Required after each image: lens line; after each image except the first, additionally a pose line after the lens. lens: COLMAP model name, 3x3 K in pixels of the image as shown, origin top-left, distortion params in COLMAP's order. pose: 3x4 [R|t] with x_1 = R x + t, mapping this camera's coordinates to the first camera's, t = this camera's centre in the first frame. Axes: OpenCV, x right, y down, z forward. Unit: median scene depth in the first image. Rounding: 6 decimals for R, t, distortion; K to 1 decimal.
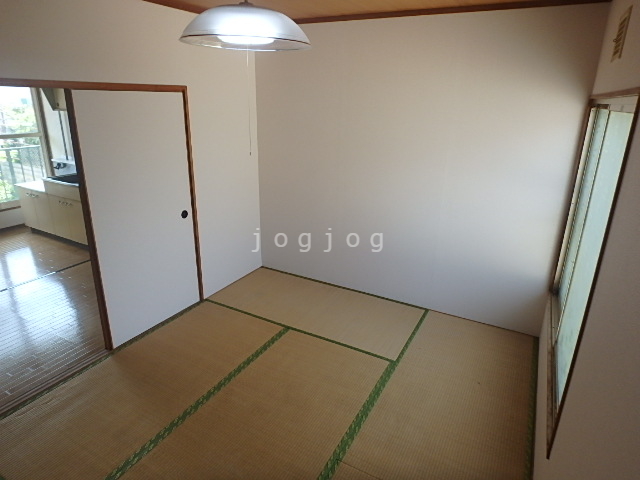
lens RADIAL K [[416.7, 0, 320.0], [0, 416.7, 240.0], [0, 0, 1]] dist [0.001683, 0.000608]
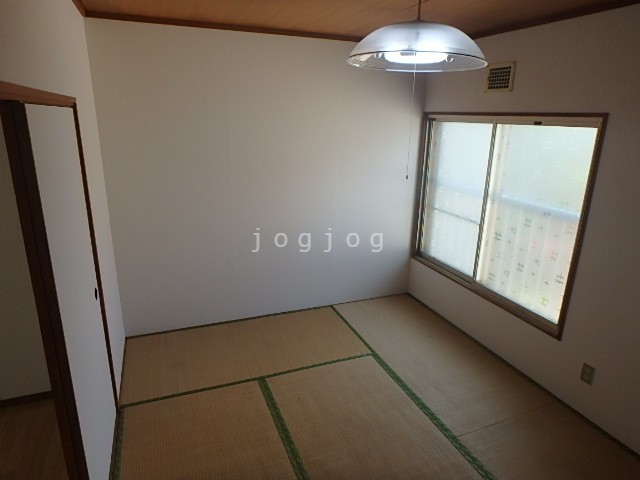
lens RADIAL K [[416.7, 0, 320.0], [0, 416.7, 240.0], [0, 0, 1]] dist [0.001683, 0.000608]
pose [[0.622595, -0.231911, 0.747391, -0.618468], [0.249651, 0.964035, 0.091169, -0.121906], [-0.741654, 0.129825, 0.658100, 0.323057]]
